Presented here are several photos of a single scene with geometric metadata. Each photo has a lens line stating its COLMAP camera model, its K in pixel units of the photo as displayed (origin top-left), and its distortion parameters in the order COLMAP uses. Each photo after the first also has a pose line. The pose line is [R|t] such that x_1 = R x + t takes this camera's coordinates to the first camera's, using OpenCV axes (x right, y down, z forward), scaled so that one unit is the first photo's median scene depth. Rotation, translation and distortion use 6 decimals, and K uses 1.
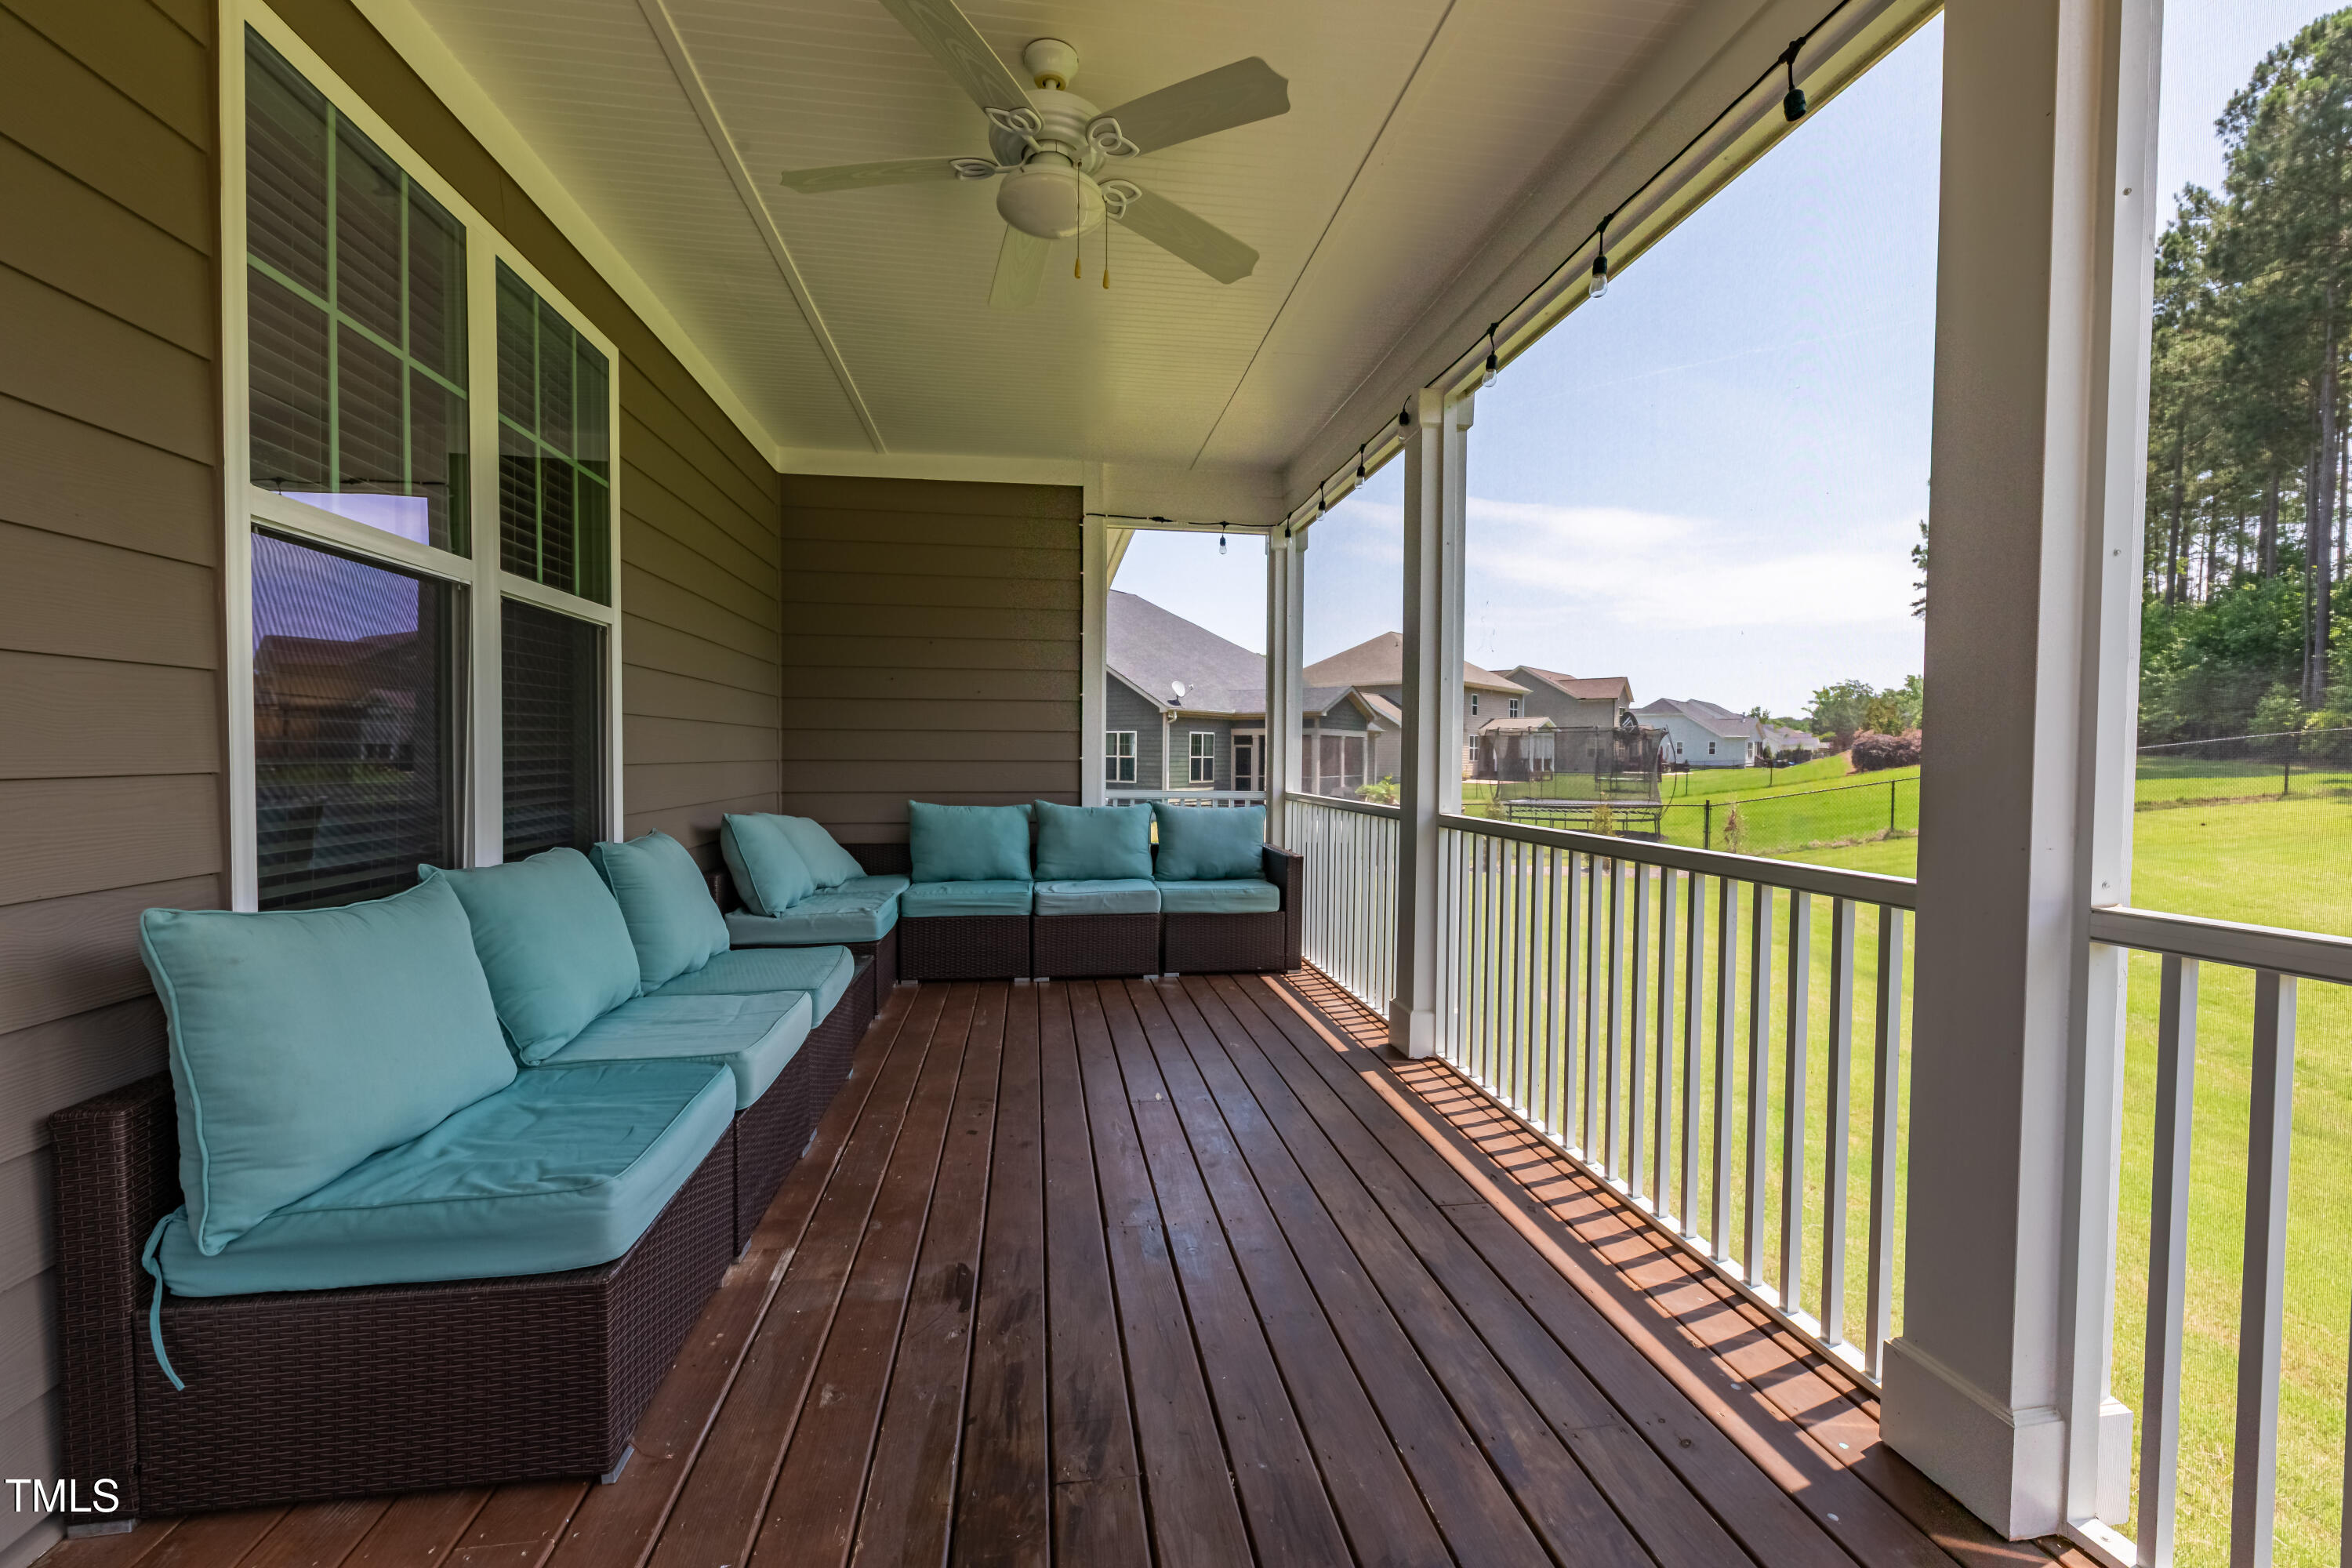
lens RADIAL K [[946.0, 0, 1170.6], [0, 946.0, 779.5], [0, 0, 1]] dist [0.008944, -0.004984]
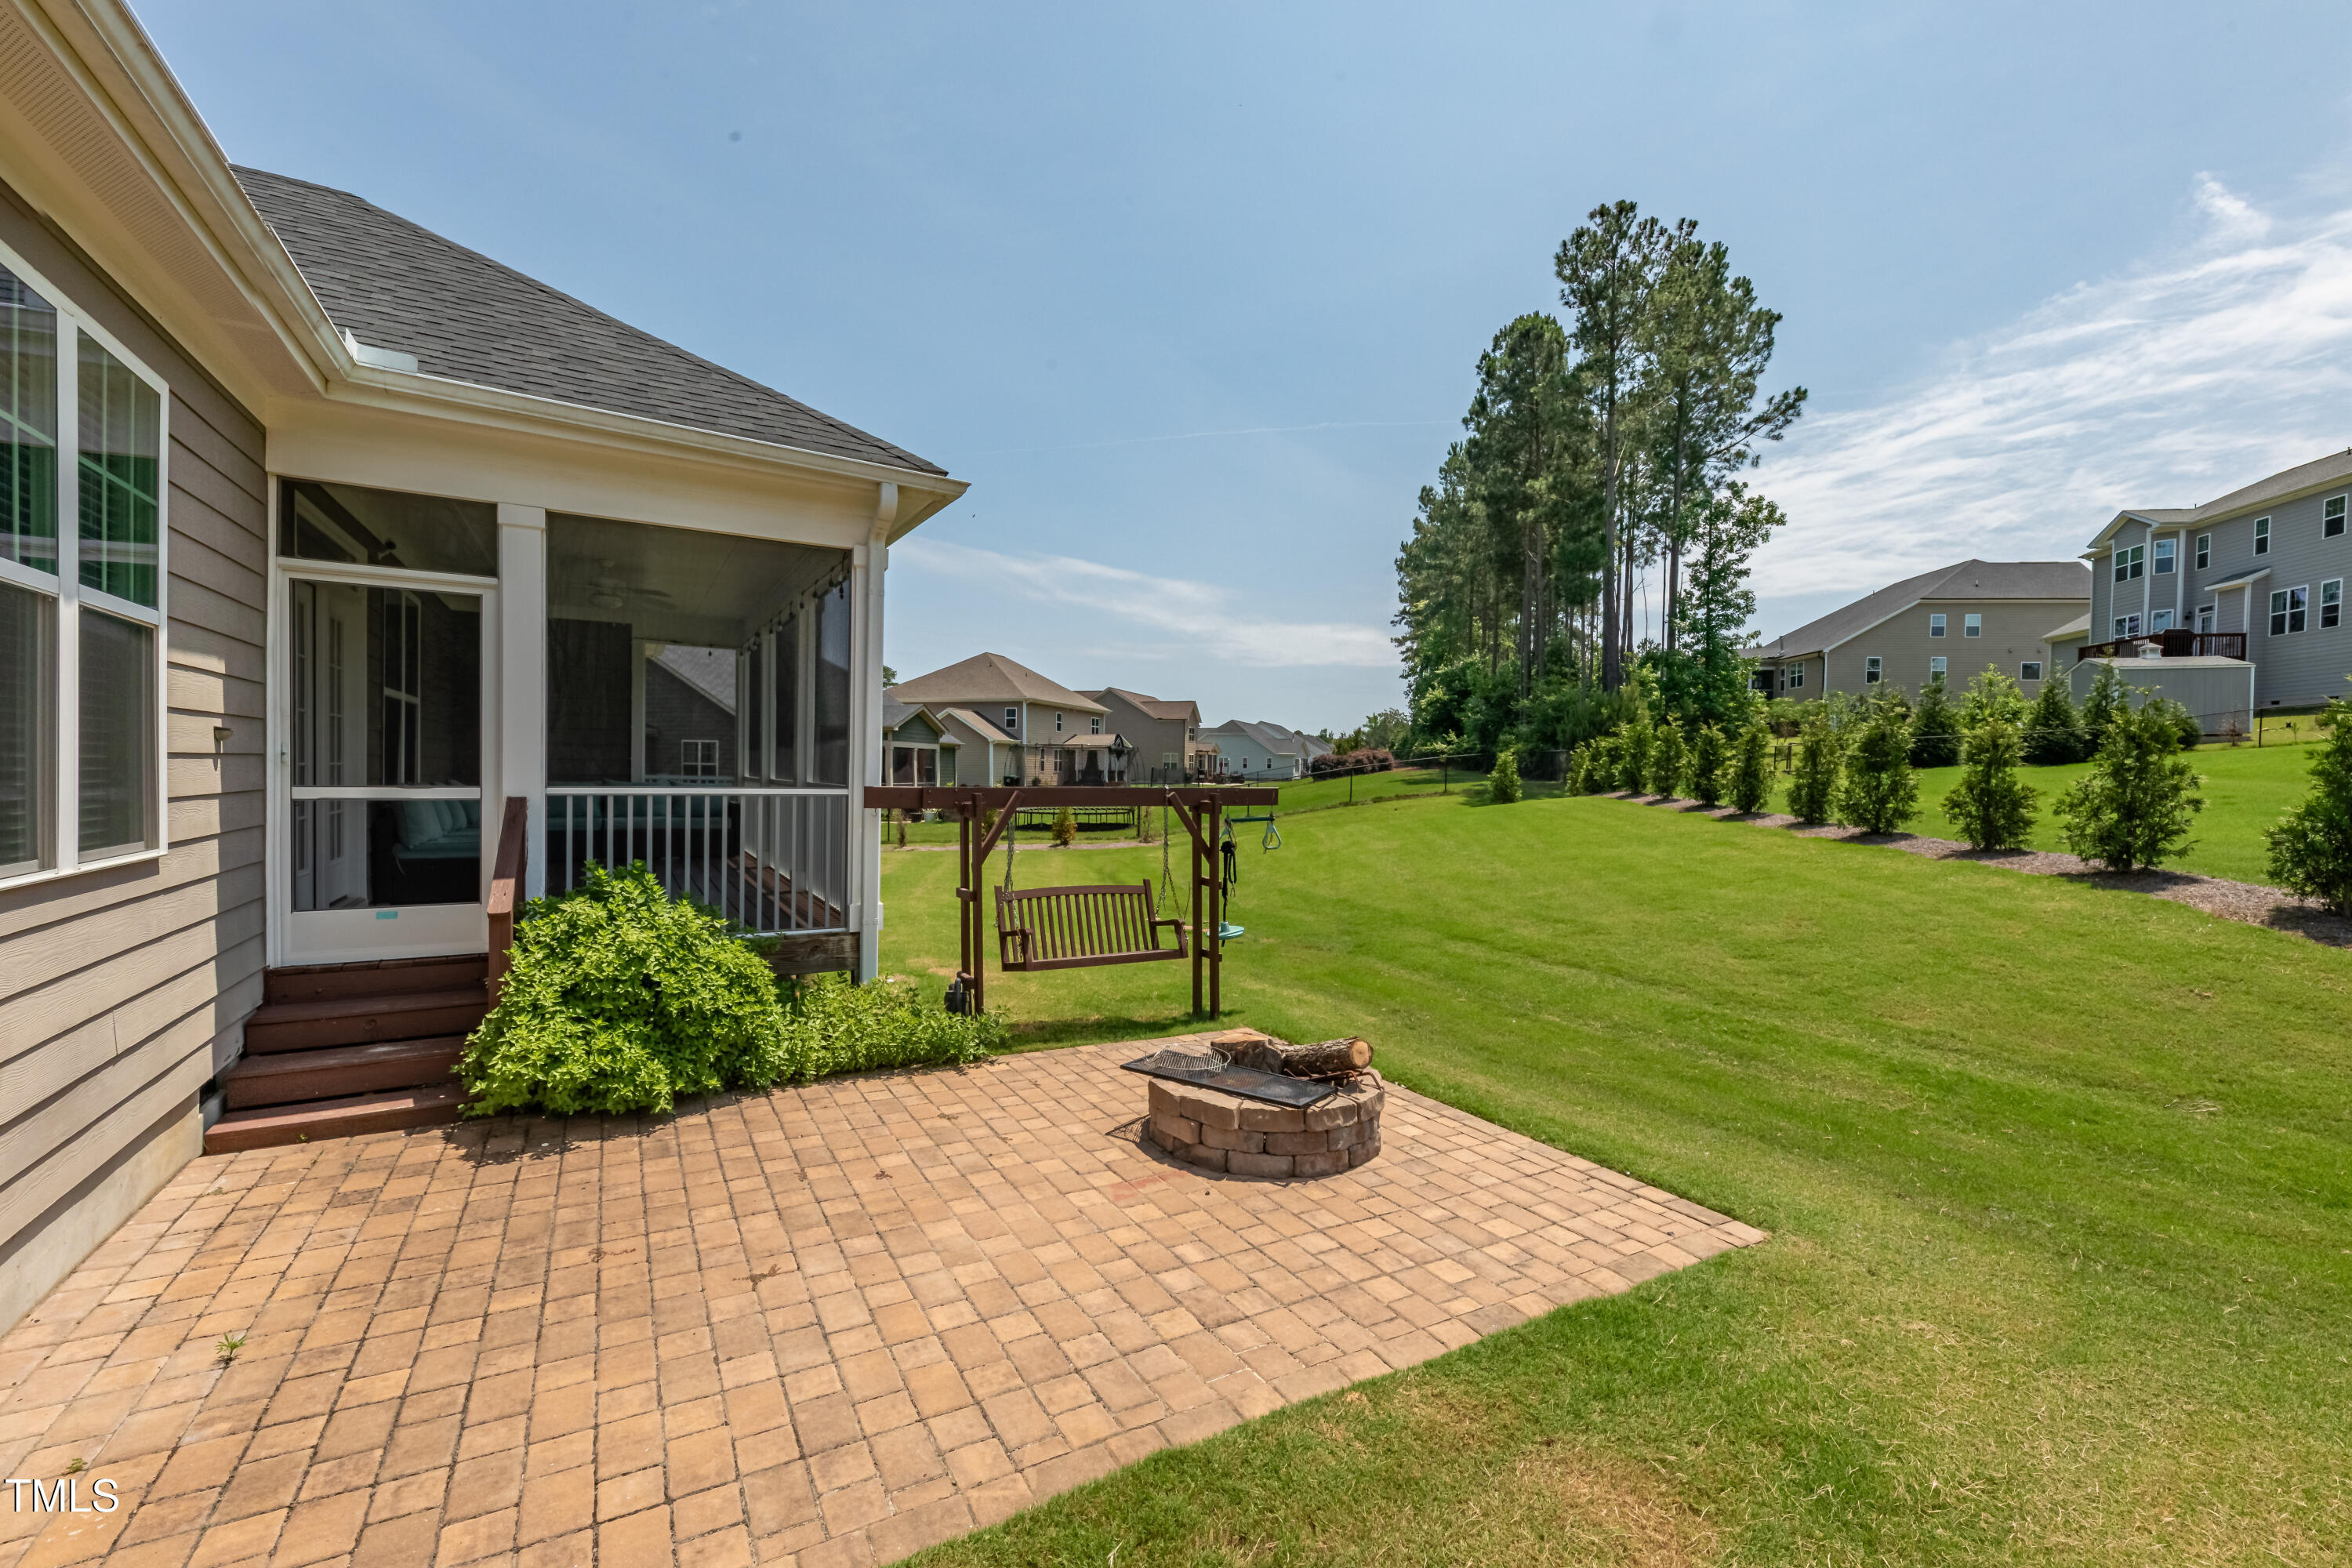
lens RADIAL K [[946.0, 0, 1170.6], [0, 946.0, 779.5], [0, 0, 1]] dist [0.008944, -0.004984]
pose [[0.920998, 0.006717, 0.389508, 0.010223], [-0.001837, 0.999915, -0.012901, 0.002875], [-0.389562, 0.011167, 0.920933, -0.074302]]
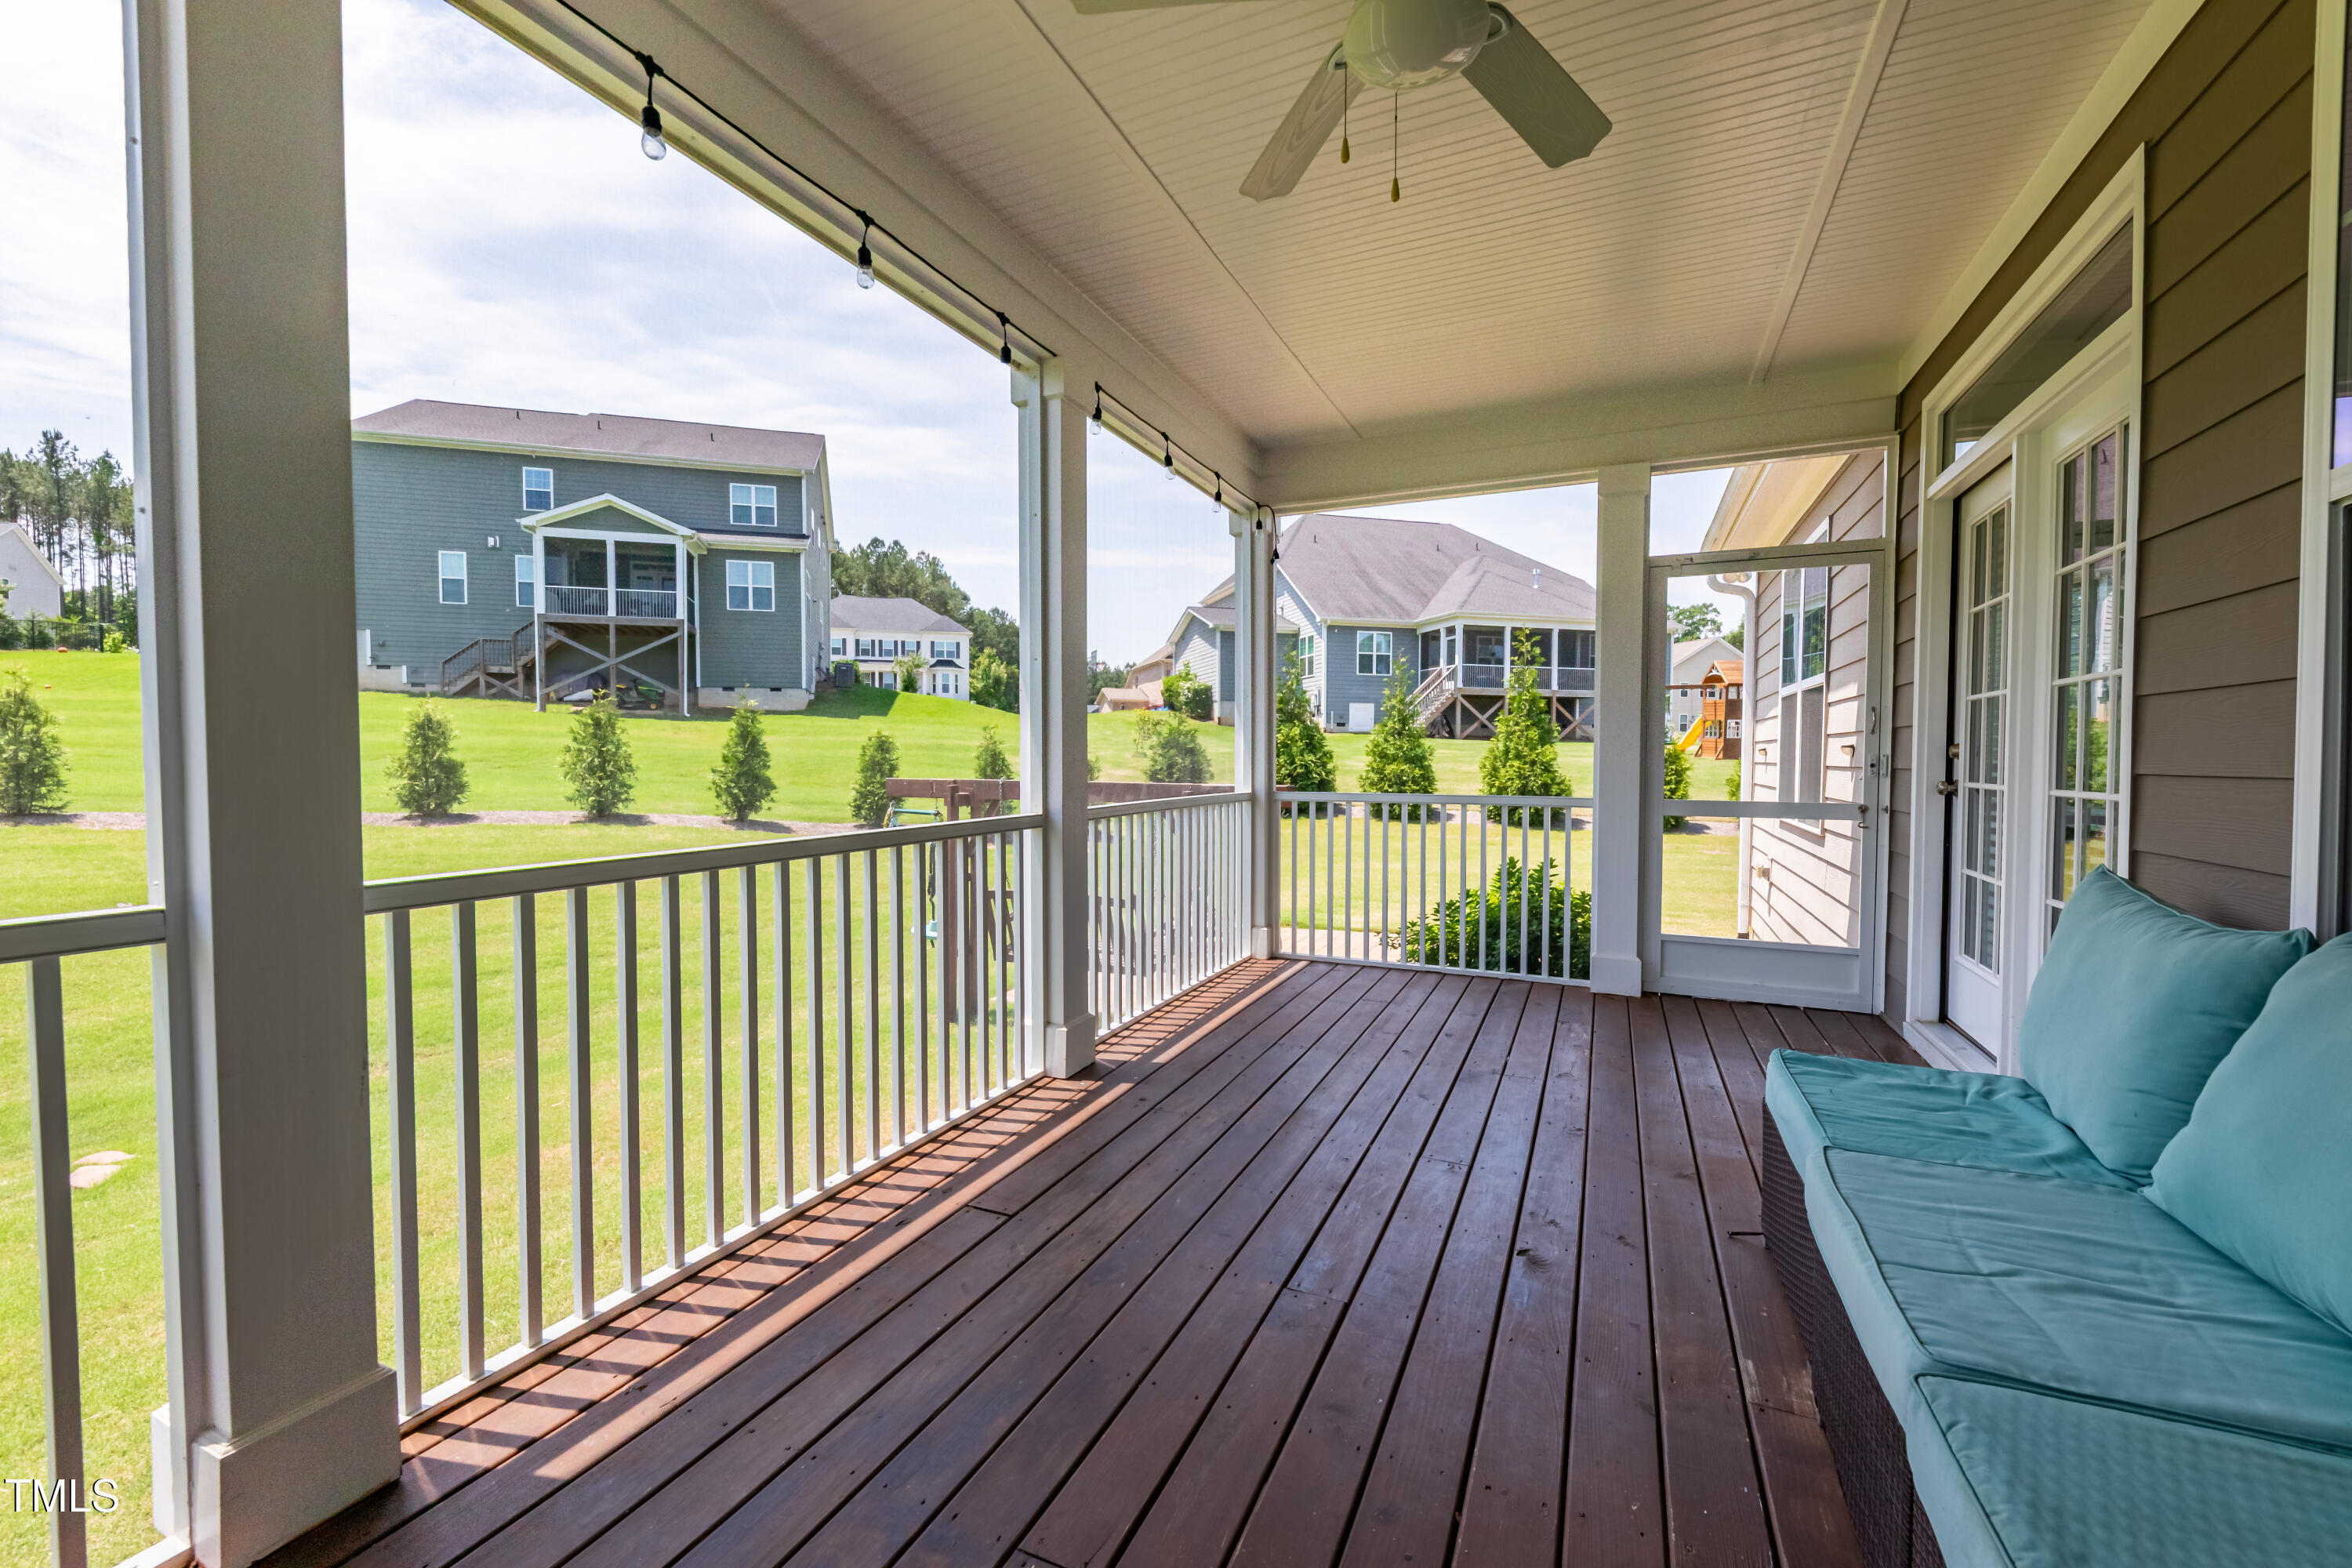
lens RADIAL K [[946.0, 0, 1170.6], [0, 946.0, 779.5], [0, 0, 1]] dist [0.008944, -0.004984]
pose [[-0.834888, -0.018571, 0.550107, -0.381410], [0.011129, 0.998657, 0.050604, -0.043441], [-0.550308, 0.048370, -0.833559, 1.702482]]
